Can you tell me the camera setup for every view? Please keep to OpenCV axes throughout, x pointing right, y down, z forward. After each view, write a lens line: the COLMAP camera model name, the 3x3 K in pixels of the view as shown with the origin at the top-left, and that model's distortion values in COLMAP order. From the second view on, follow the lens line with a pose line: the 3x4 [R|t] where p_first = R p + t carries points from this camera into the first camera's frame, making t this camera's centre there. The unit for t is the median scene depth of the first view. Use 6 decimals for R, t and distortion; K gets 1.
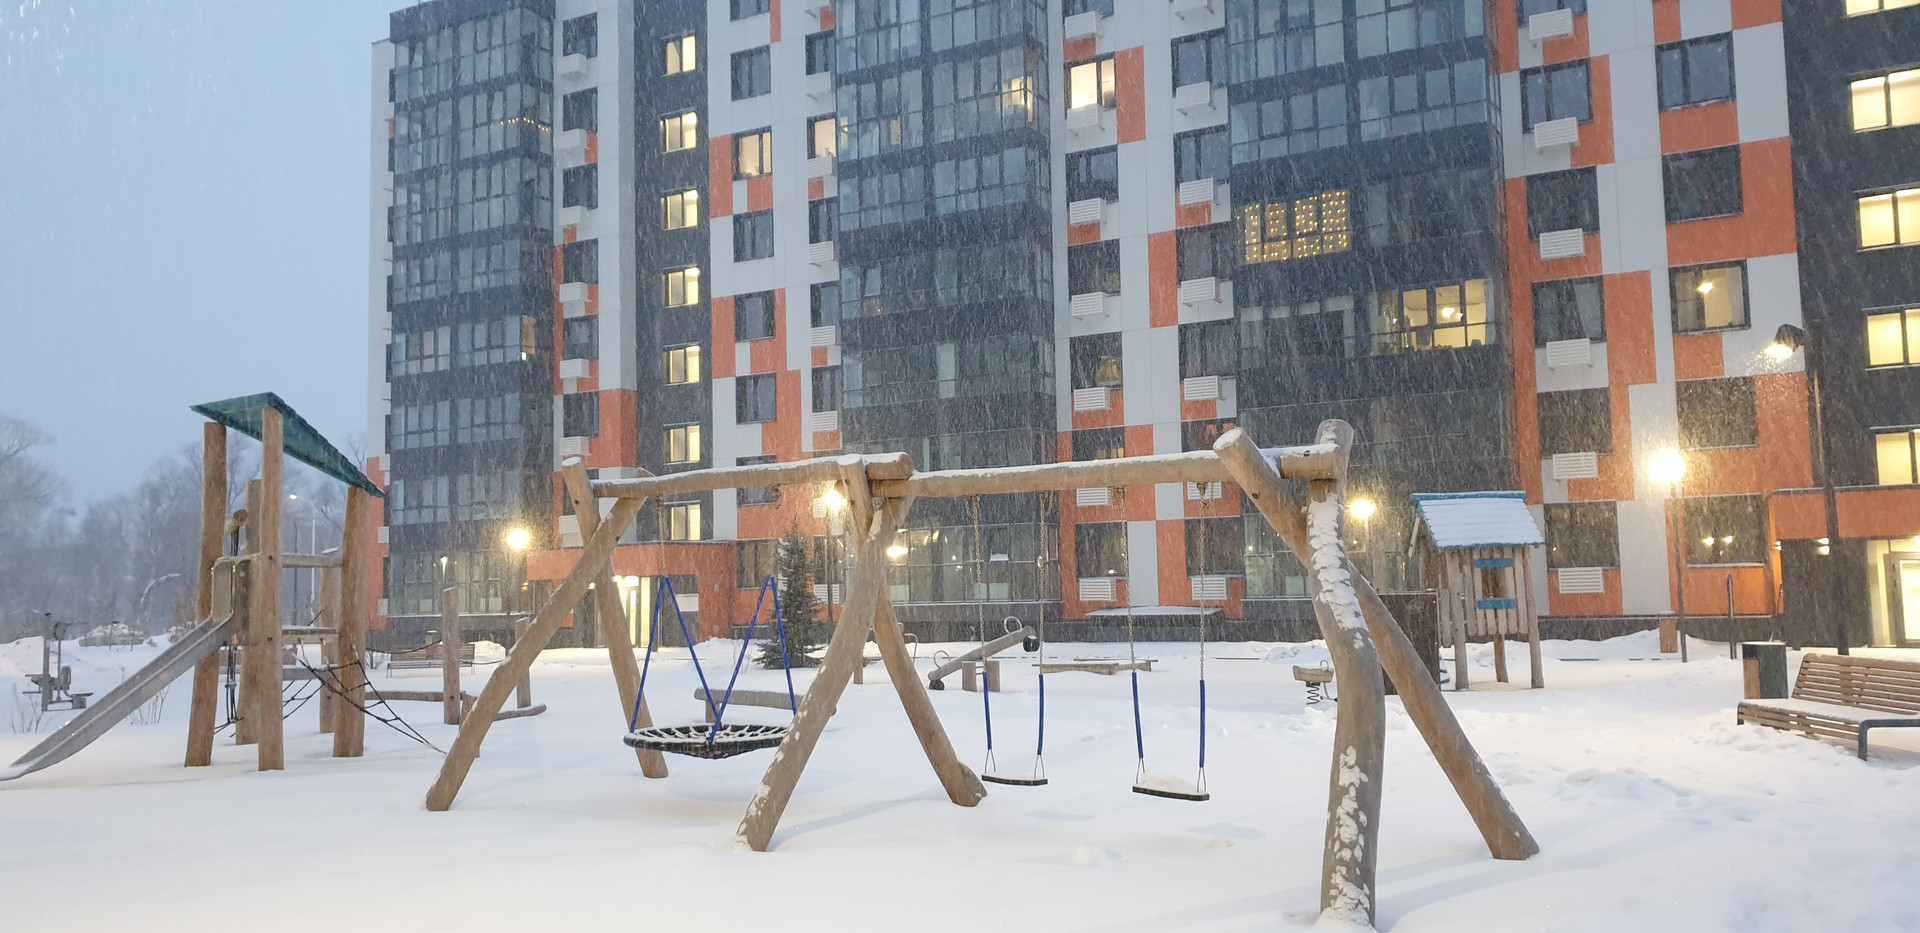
lens RADIAL K [[1398.1, 0, 960.0], [0, 1398.1, 466.5], [0, 0, 1]] dist [0.093111, 0.000109]
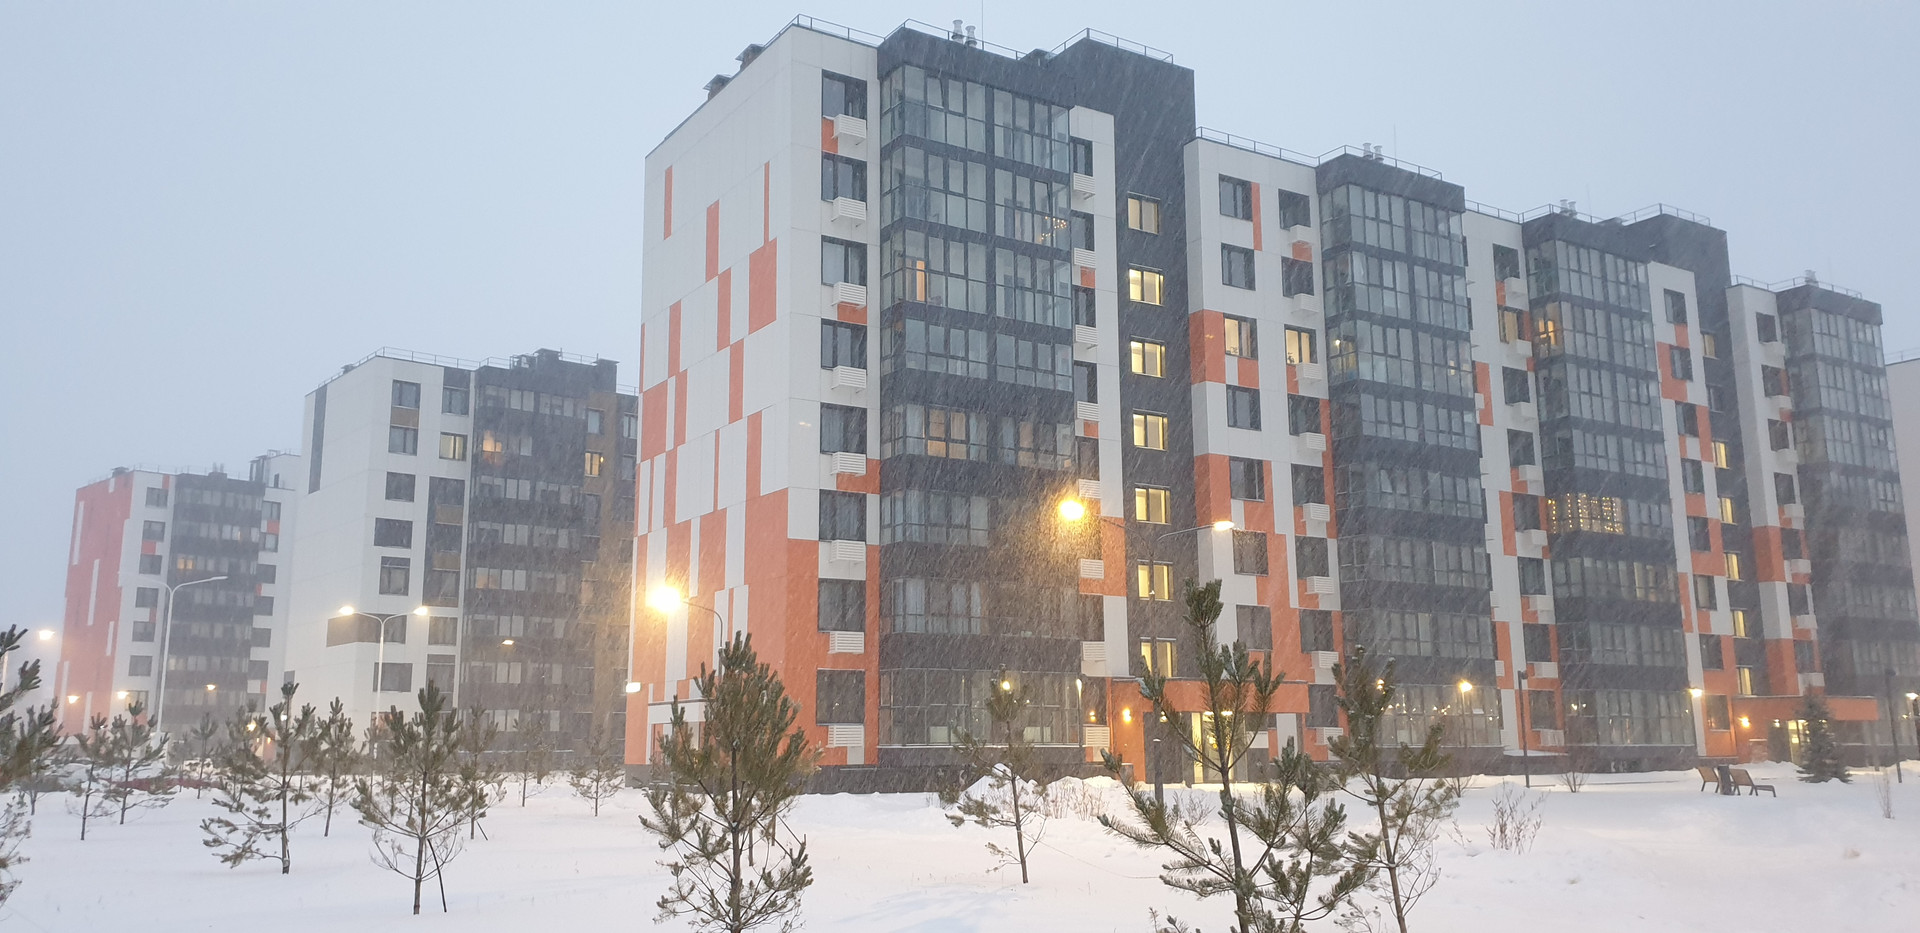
lens RADIAL K [[1398.1, 0, 960.0], [0, 1398.1, 466.5], [0, 0, 1]] dist [0.093111, 0.000109]
pose [[0.508006, 0.183933, 0.841486, -1.225489], [-0.080958, 0.982806, -0.165948, 0.088205], [-0.857540, 0.016177, 0.514162, 0.632372]]
